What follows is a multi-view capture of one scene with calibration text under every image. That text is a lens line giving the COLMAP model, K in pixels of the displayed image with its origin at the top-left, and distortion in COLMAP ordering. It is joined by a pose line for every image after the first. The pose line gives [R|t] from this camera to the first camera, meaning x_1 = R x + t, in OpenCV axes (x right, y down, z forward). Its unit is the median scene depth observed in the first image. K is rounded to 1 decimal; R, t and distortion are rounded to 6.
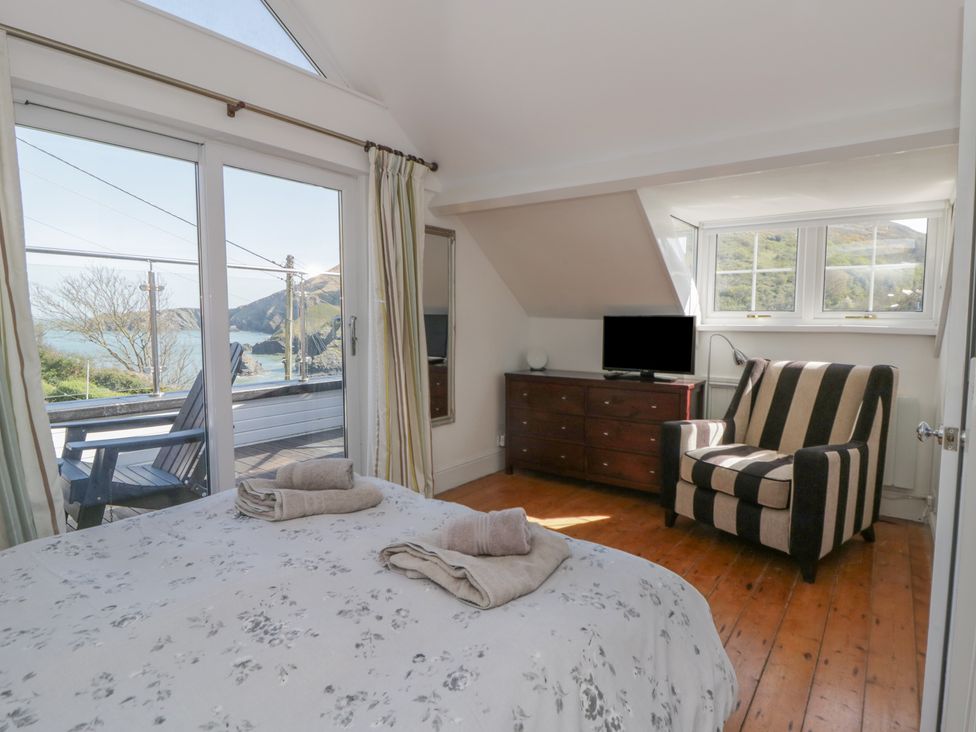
lens RADIAL K [[523.9, 0, 494.7], [0, 523.9, 368.5], [0, 0, 1]] dist [0.006563, -0.012437]
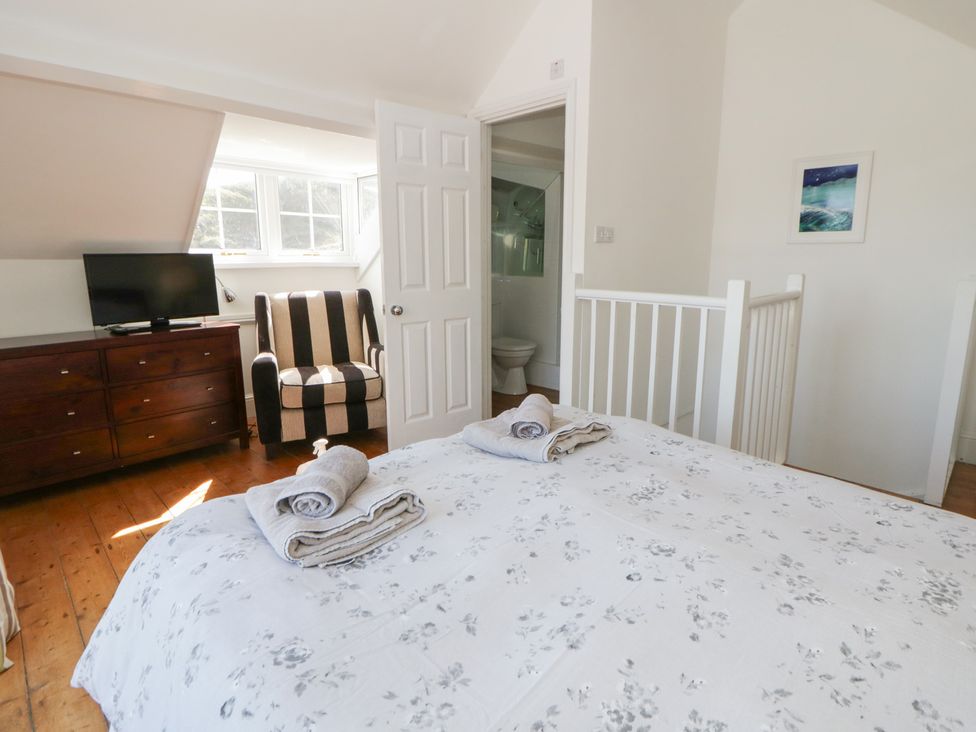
lens RADIAL K [[523.9, 0, 493.4], [0, 523.9, 370.7], [0, 0, 1]] dist [0.006563, -0.012437]
pose [[0.124599, -0.213736, 0.968913, -0.550629], [0.096149, 0.974528, 0.202611, -0.037928], [-0.987538, 0.067915, 0.141975, 0.377493]]
